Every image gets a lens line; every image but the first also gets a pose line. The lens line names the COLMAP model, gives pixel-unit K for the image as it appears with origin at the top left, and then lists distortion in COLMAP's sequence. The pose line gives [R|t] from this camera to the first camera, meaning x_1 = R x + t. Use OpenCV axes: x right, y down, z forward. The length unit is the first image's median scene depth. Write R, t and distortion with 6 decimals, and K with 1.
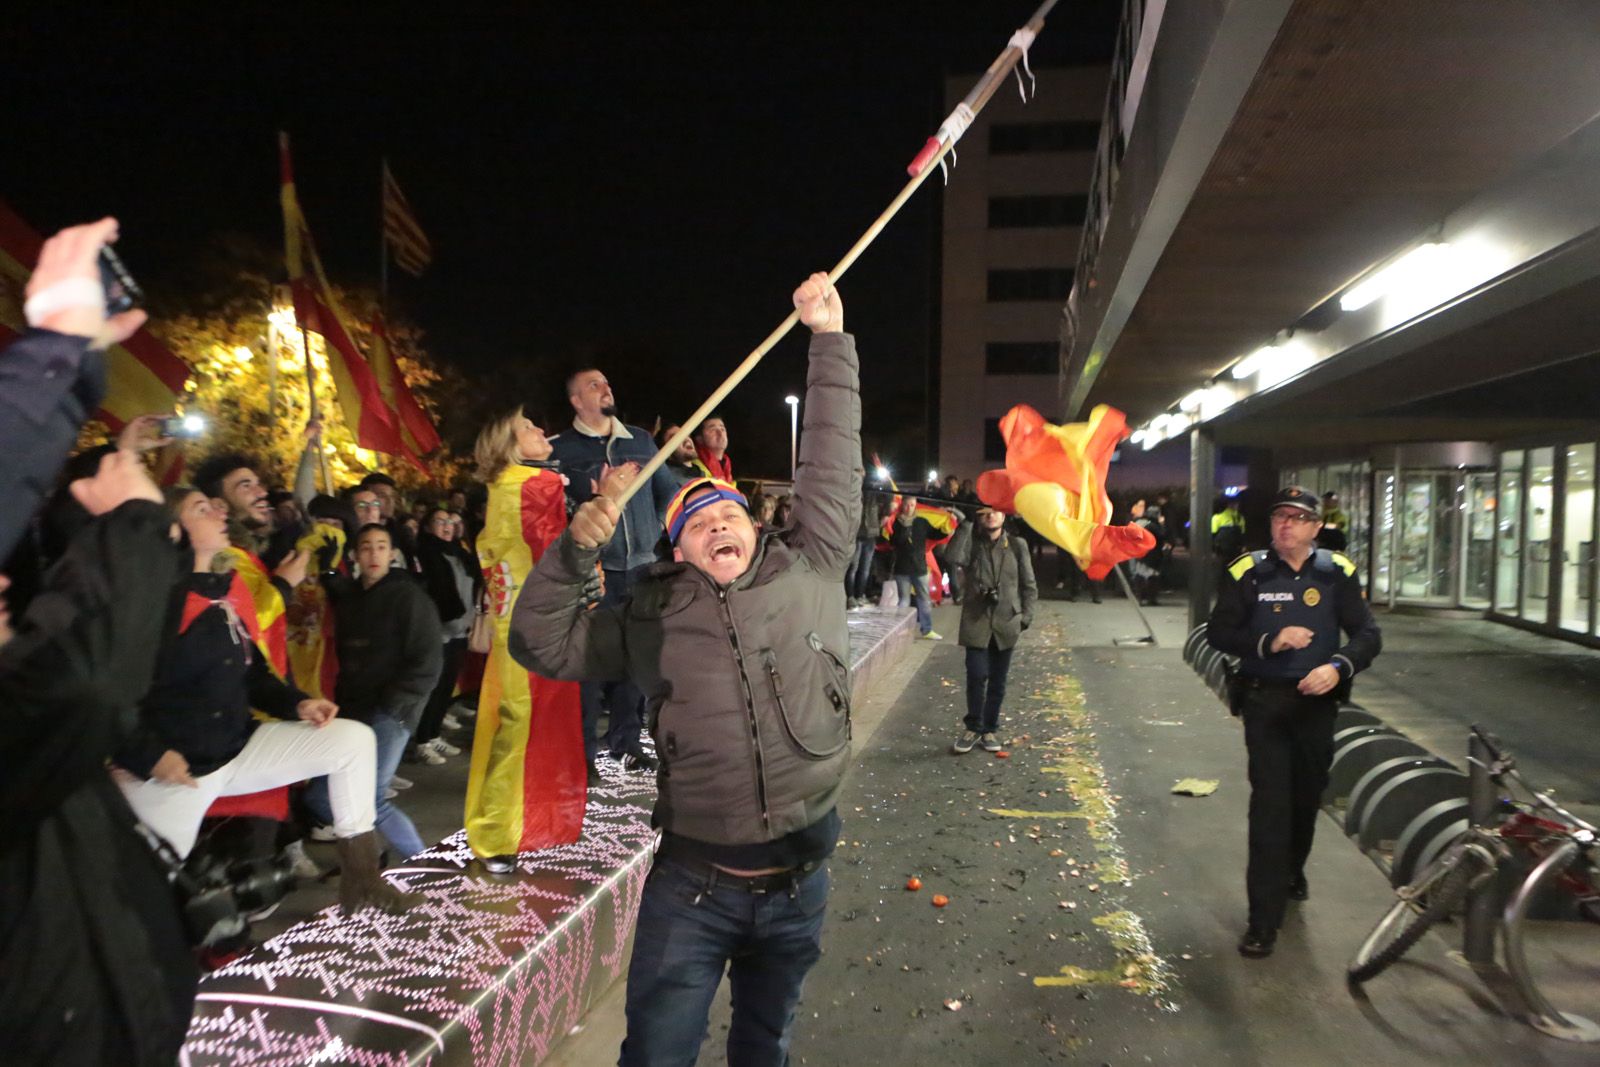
lens RADIAL K [[1115.3, 0, 806.2], [0, 1115.3, 547.9], [0, 0, 1]] dist [-0.108937, 0.087979]
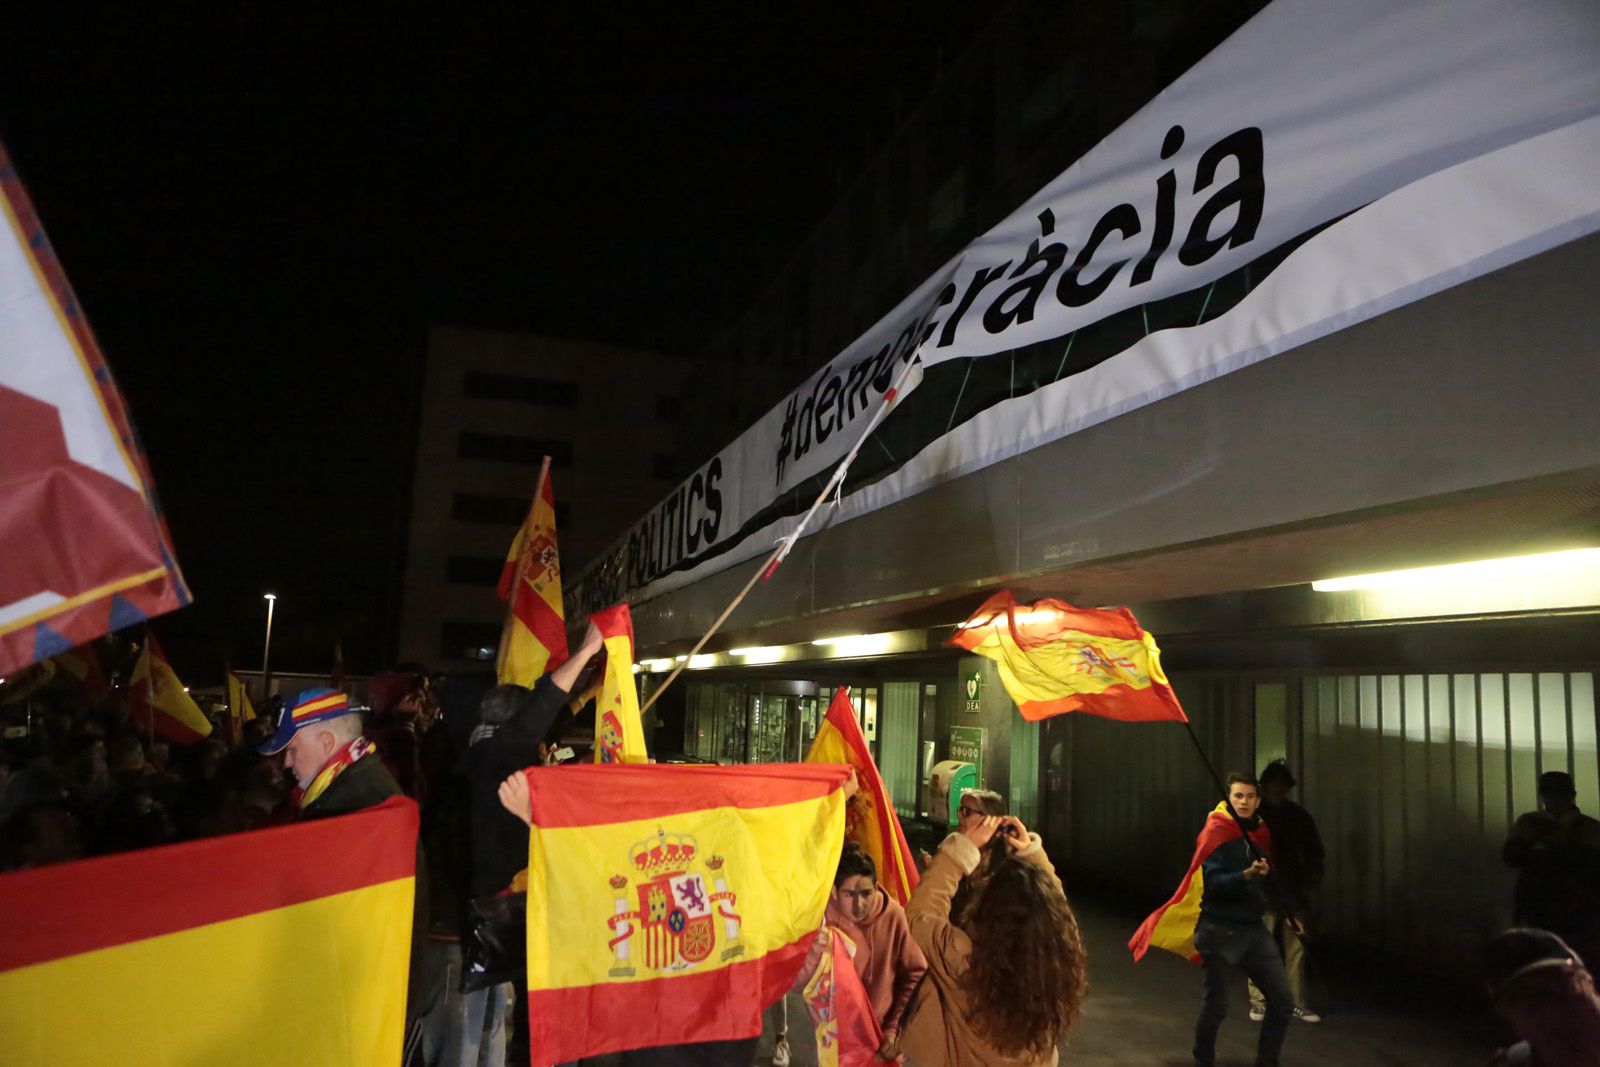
lens RADIAL K [[1115.3, 0, 806.2], [0, 1115.3, 547.9], [0, 0, 1]] dist [-0.108937, 0.087979]
pose [[0.868450, 0.069693, 0.490854, -0.170214], [0.004326, 0.988967, -0.148070, -0.039129], [-0.495758, 0.130715, 0.858567, -0.368989]]
